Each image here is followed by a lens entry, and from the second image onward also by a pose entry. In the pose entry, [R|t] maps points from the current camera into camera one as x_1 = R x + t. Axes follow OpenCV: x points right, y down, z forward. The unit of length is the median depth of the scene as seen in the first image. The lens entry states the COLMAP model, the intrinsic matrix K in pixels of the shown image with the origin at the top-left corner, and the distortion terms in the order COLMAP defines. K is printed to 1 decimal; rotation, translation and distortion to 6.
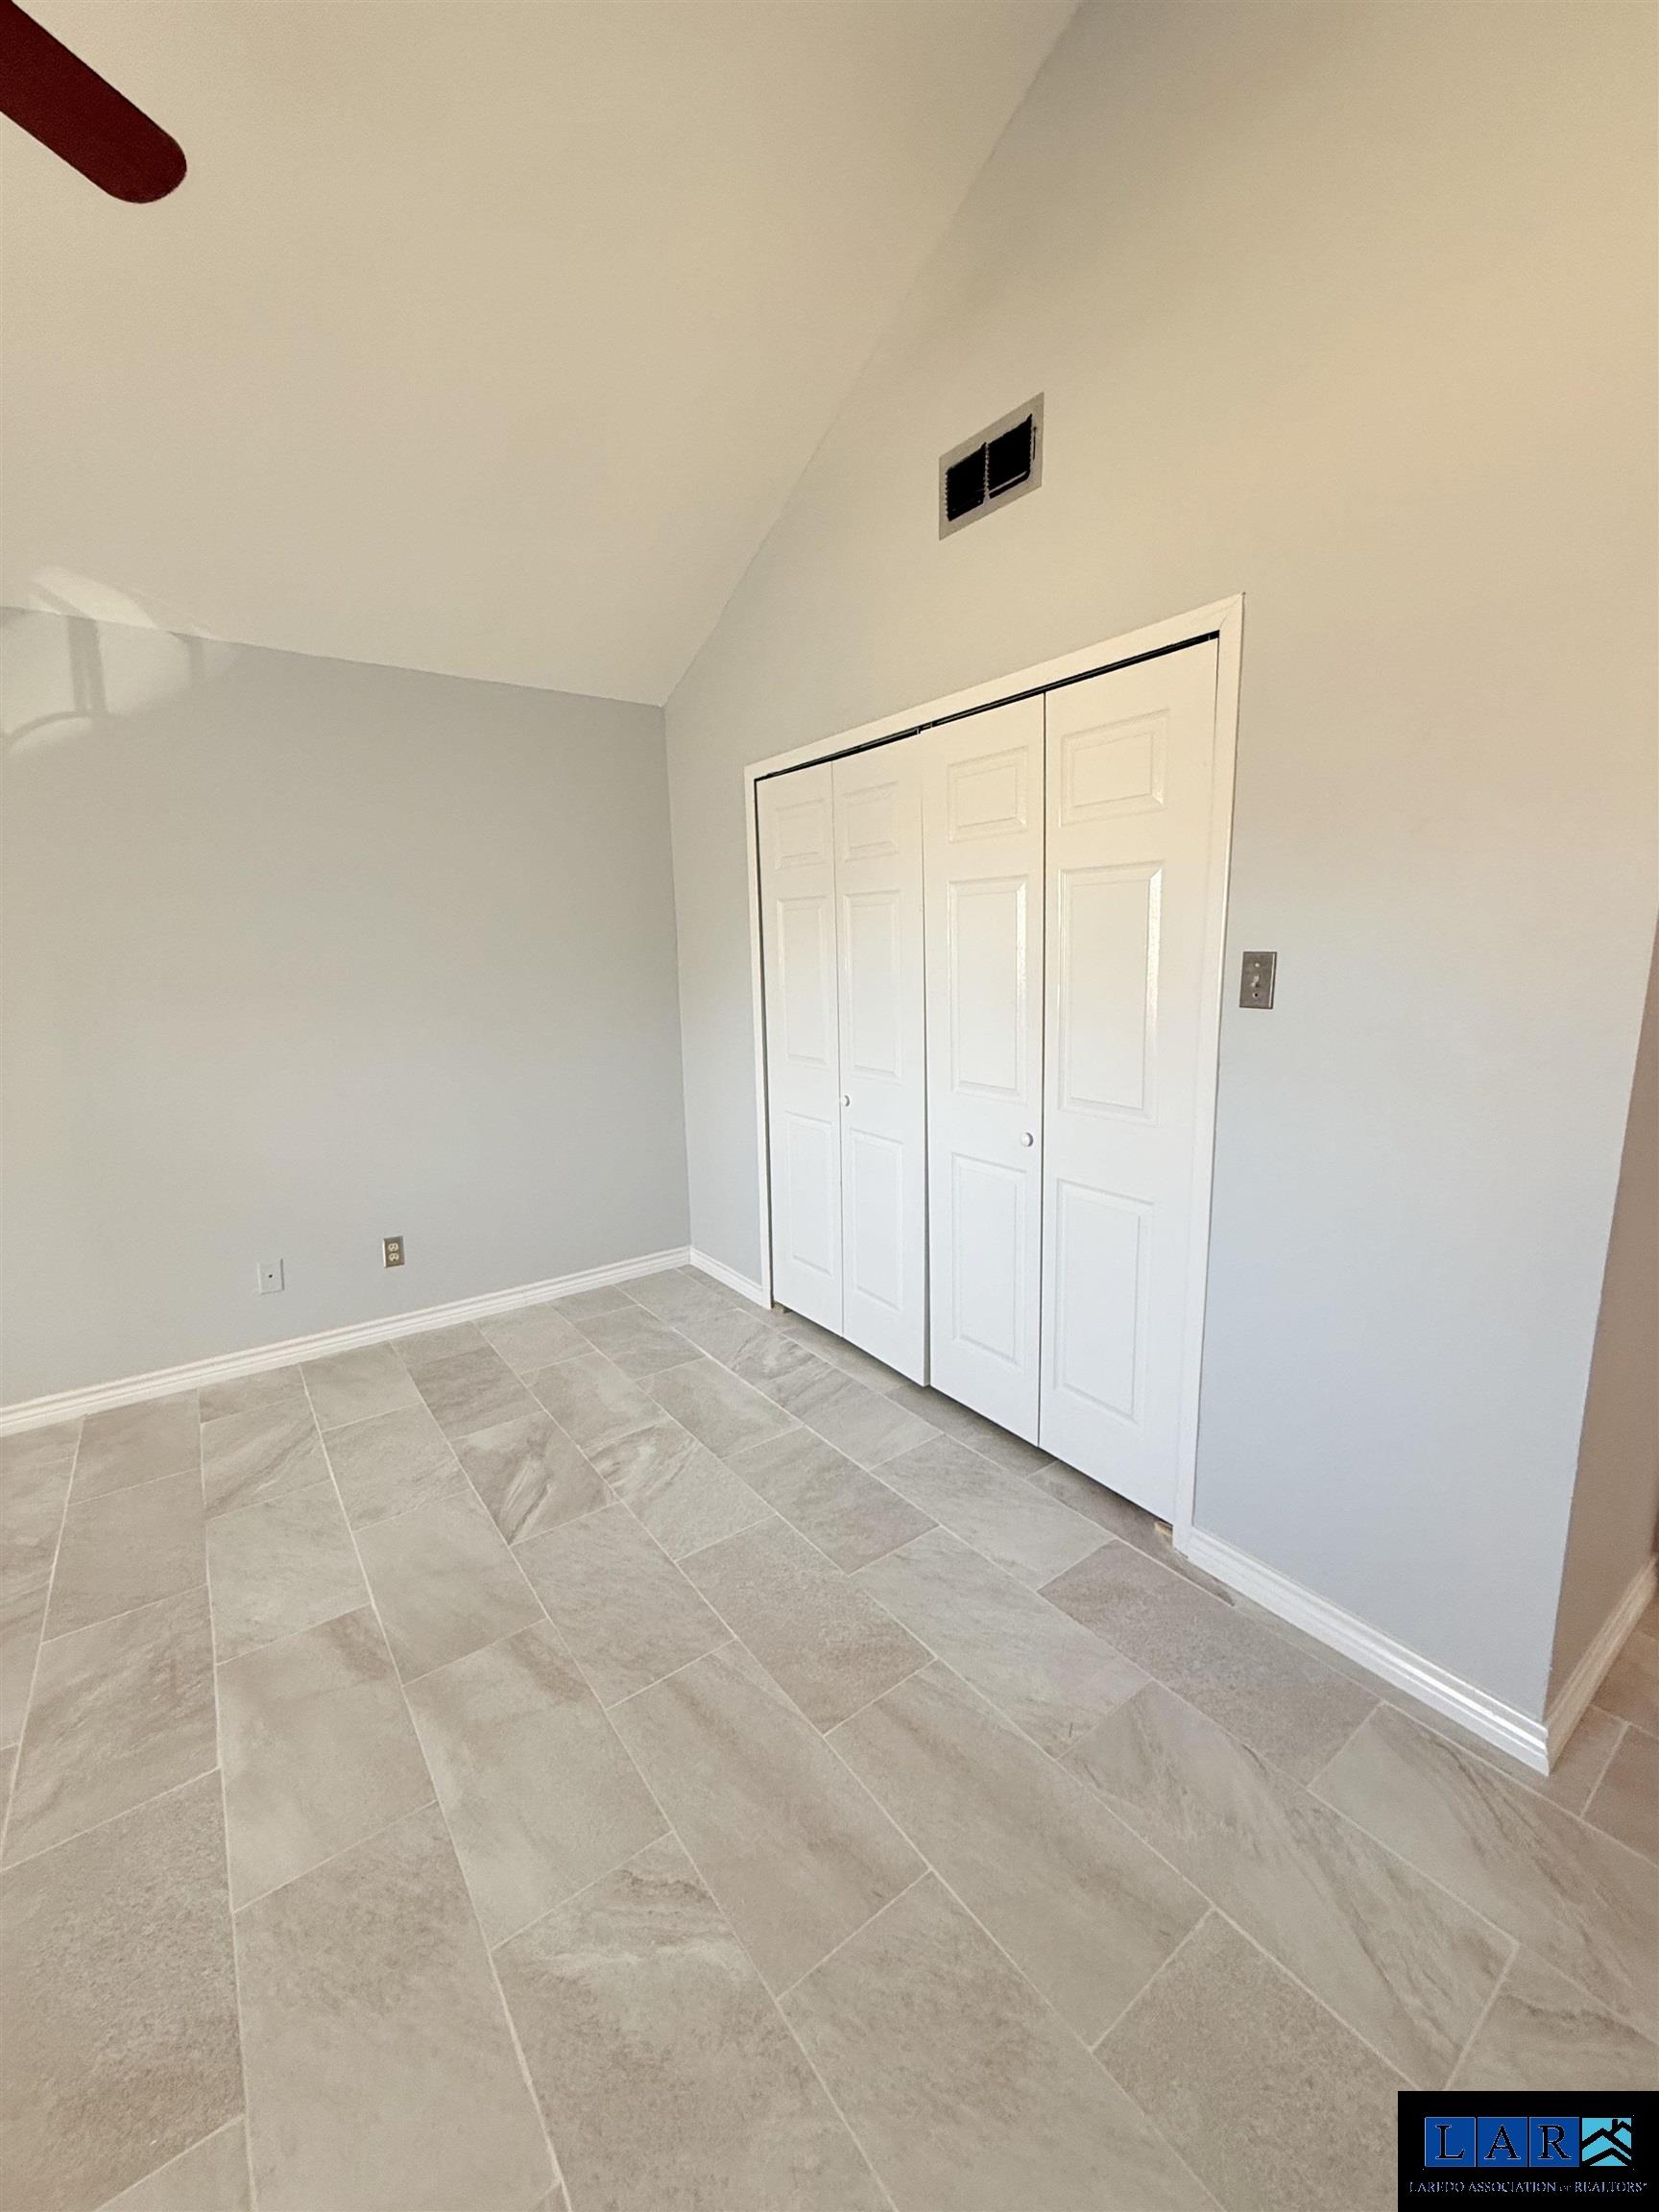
lens RADIAL K [[886.9, 0, 829.0], [0, 886.9, 1100.6], [0, 0, 1]] dist [0.000902, -0.000324]
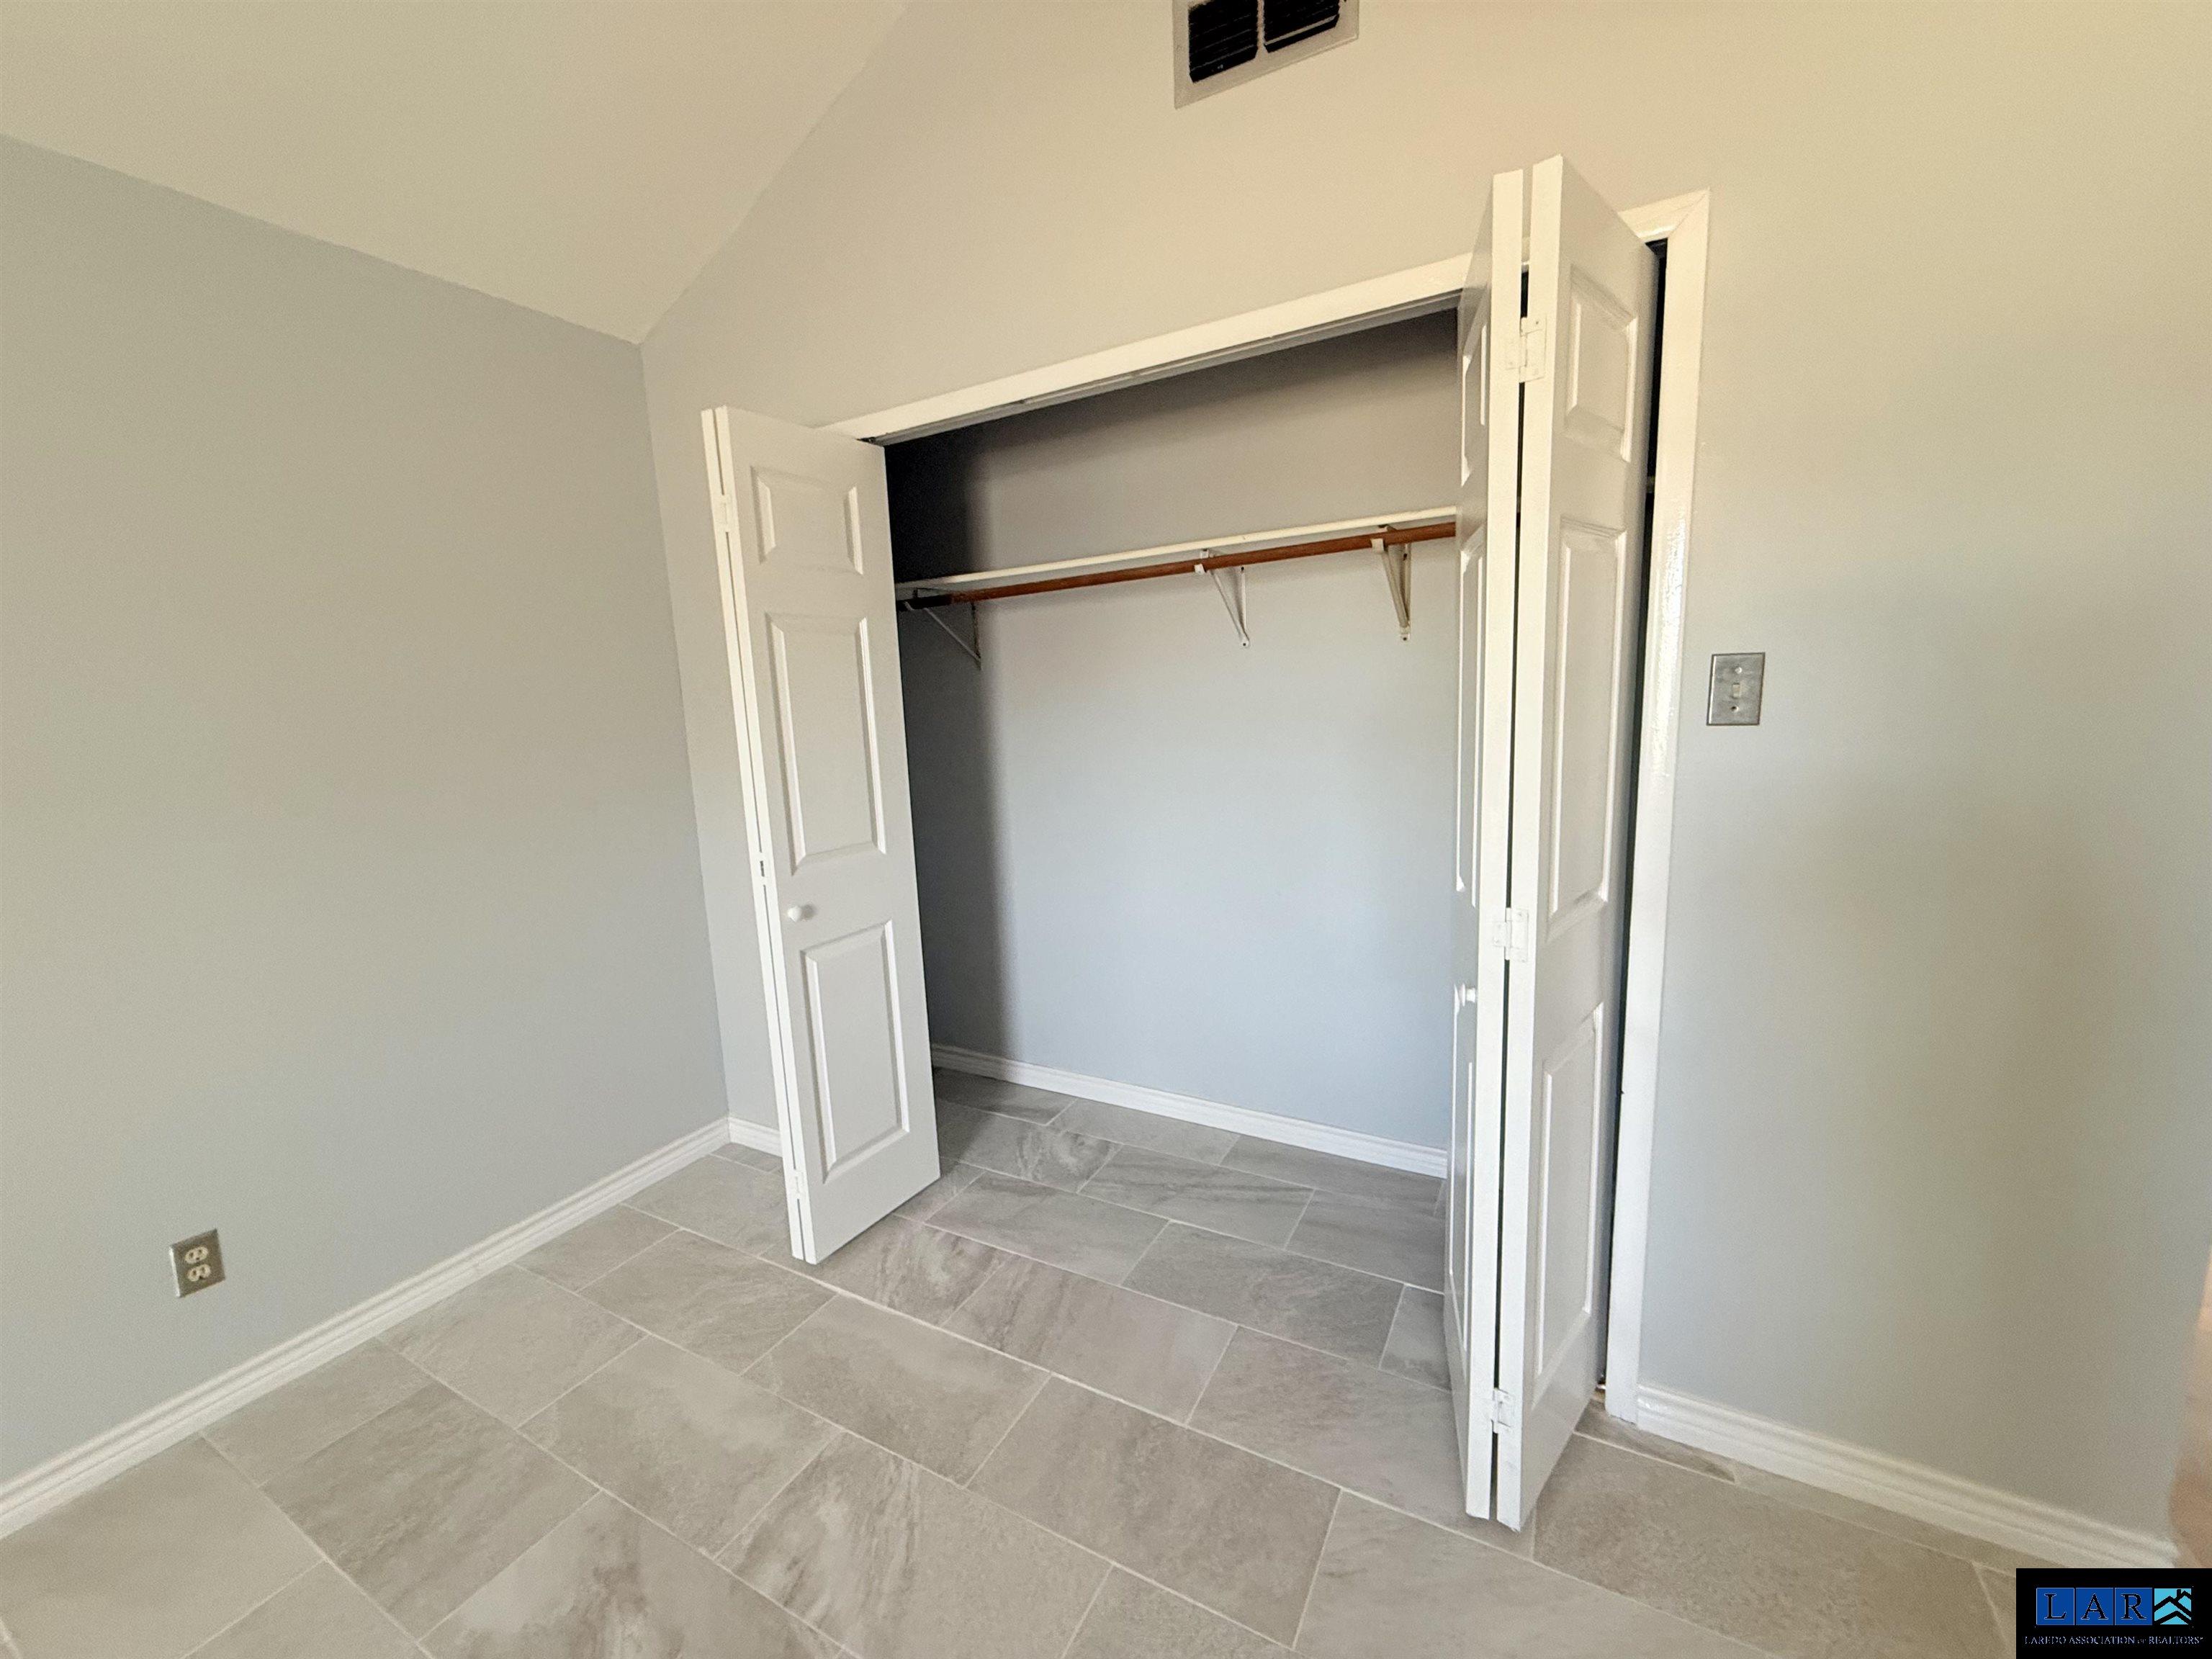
lens RADIAL K [[886.9, 0, 1106.0], [0, 886.9, 829.5], [0, 0, 1]] dist [0.000902, -0.000324]
pose [[0.909196, -0.083680, 0.407873, -0.243912], [0.097466, 0.995153, -0.013096, -0.039184], [-0.404800, 0.051661, 0.912945, 0.354455]]
